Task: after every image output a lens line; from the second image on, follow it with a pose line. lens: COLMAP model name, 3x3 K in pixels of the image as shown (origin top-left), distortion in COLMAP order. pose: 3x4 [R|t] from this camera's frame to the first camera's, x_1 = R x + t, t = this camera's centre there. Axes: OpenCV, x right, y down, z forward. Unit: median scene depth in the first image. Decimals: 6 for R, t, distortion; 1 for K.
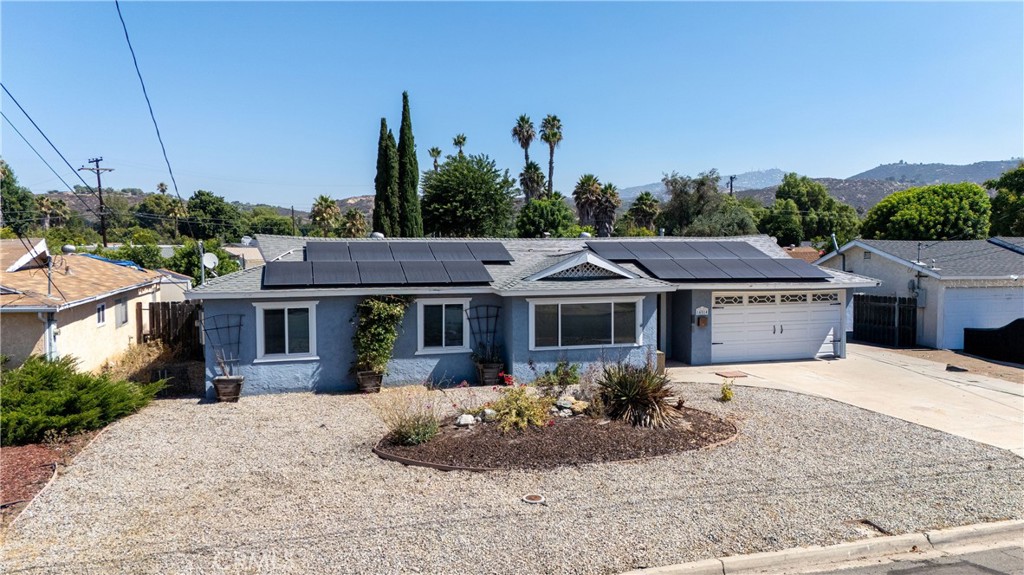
lens RADIAL K [[754.3, 0, 514.9], [0, 754.3, 281.2], [0, 0, 1]] dist [0.053151, -0.001313]
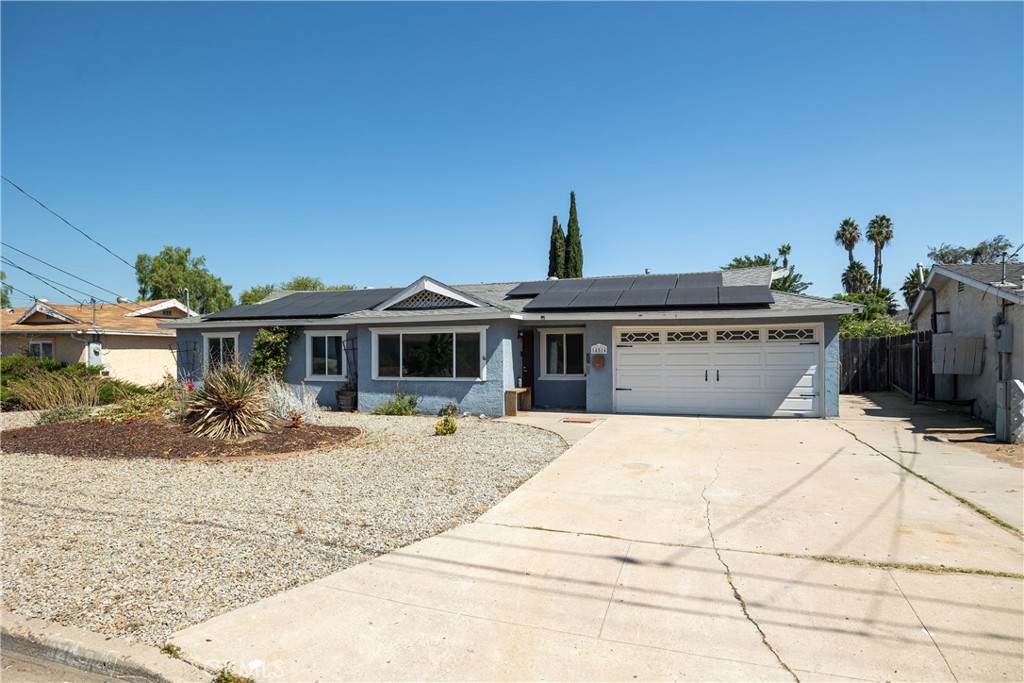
lens RADIAL K [[577.7, 0, 511.8], [0, 577.7, 342.5], [0, 0, 1]] dist [0.000839, 0.000352]
pose [[0.806814, -0.013634, -0.590649, 0.537221], [-0.027485, 0.997785, -0.060576, 0.072103], [0.590167, 0.065108, 0.804652, 0.416348]]
